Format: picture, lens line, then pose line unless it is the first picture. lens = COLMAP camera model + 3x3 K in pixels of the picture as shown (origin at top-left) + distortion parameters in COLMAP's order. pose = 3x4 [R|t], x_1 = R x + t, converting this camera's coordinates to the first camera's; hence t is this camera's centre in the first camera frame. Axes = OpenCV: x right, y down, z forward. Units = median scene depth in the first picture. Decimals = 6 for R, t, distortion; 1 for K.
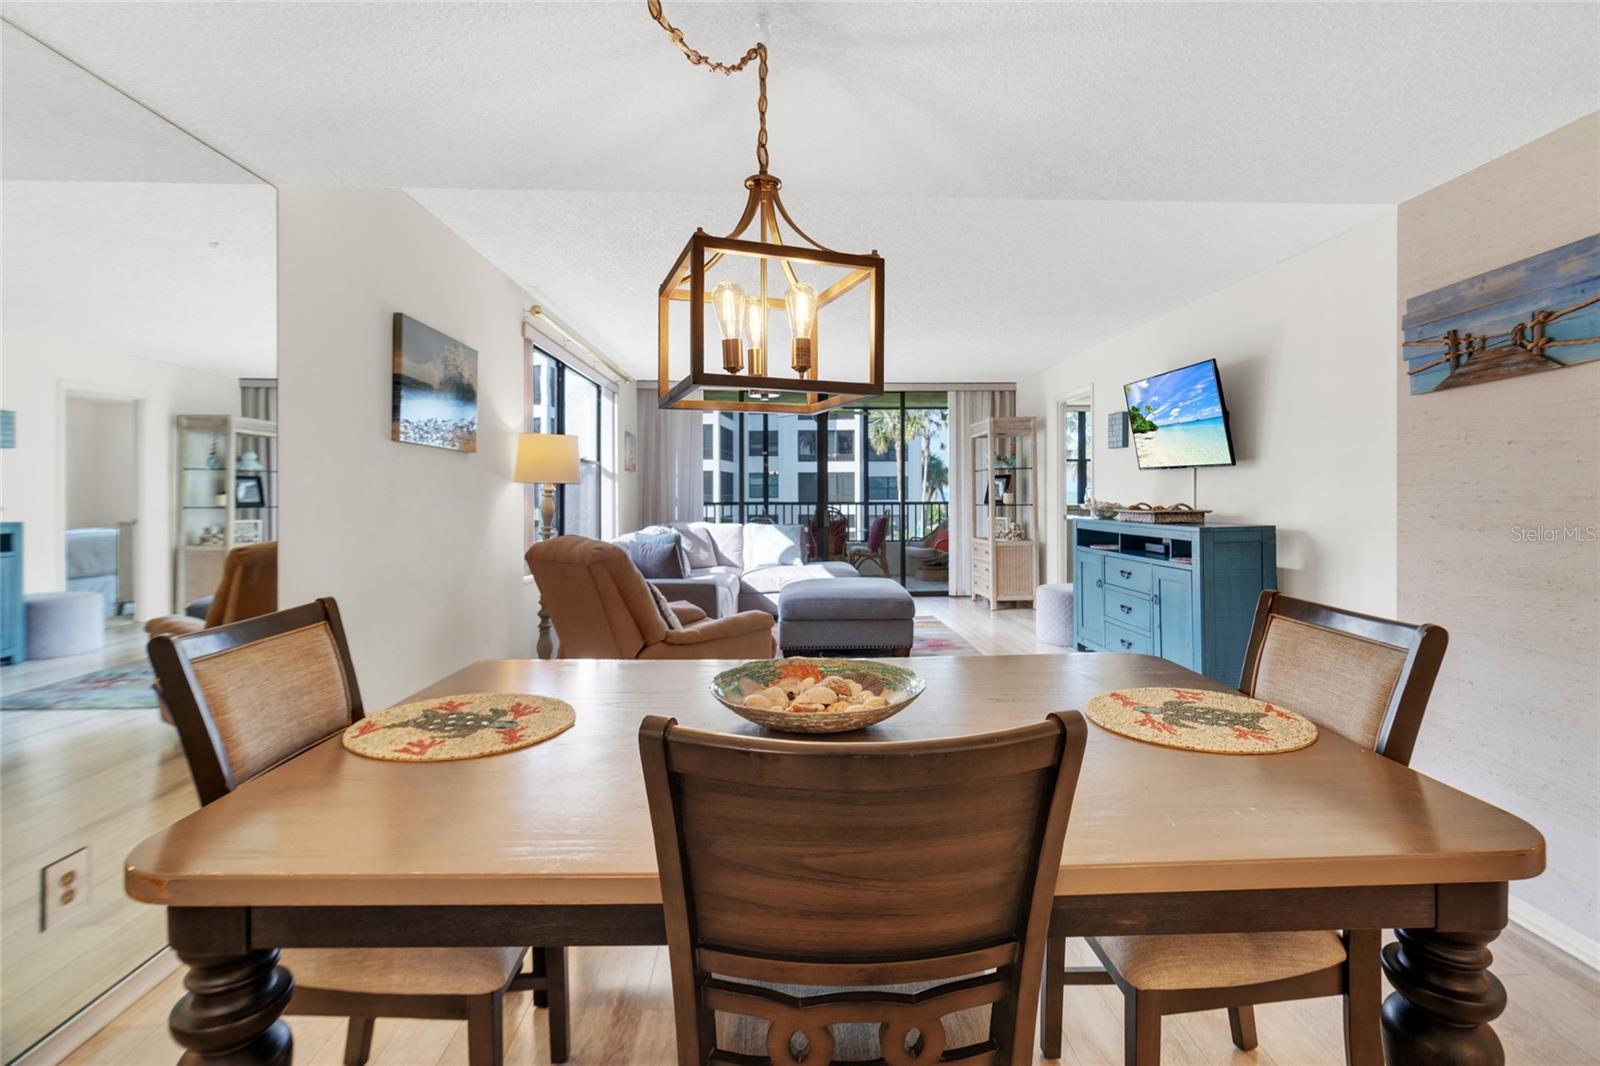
lens RADIAL K [[740.9, 0, 807.7], [0, 740.9, 500.8], [0, 0, 1]] dist [-0.022583, 0.000024]
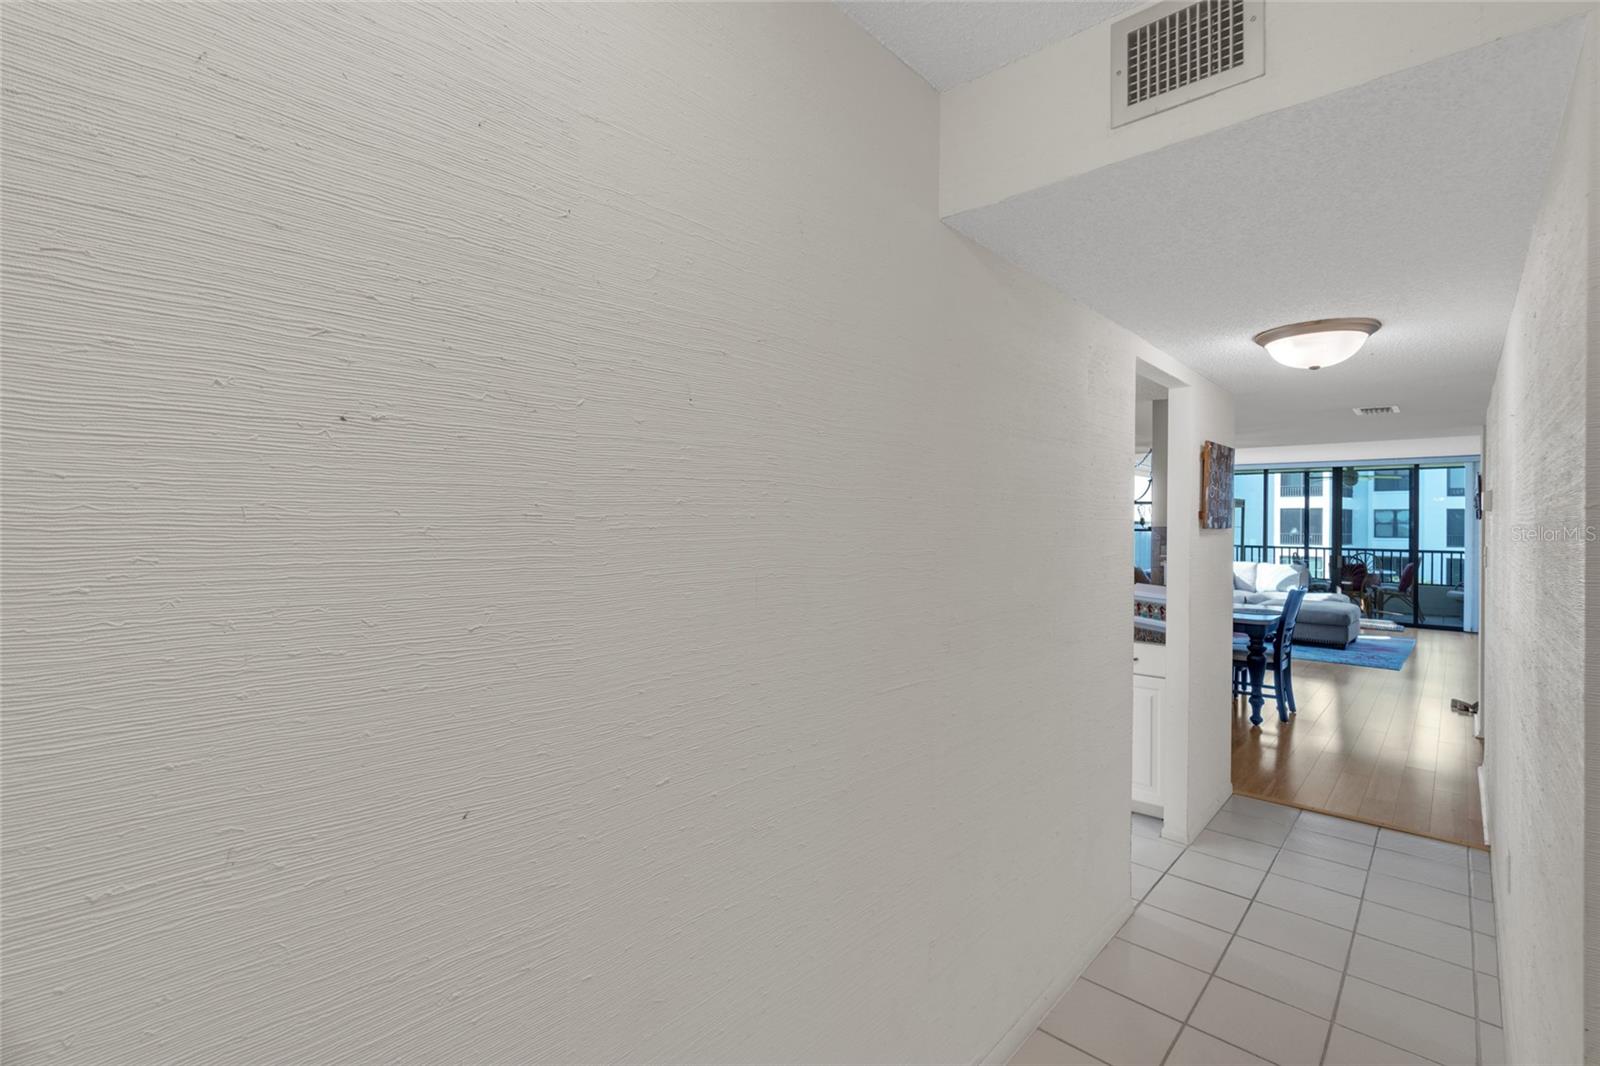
lens RADIAL K [[718.3, 0, 799.0], [0, 718.3, 522.1], [0, 0, 1]] dist [-0.009325, 0.001377]
pose [[0.701805, 0.008763, -0.712315, 0.256125], [-0.018748, 0.999805, -0.006171, -0.021202], [0.712122, 0.017685, 0.701833, -0.590585]]
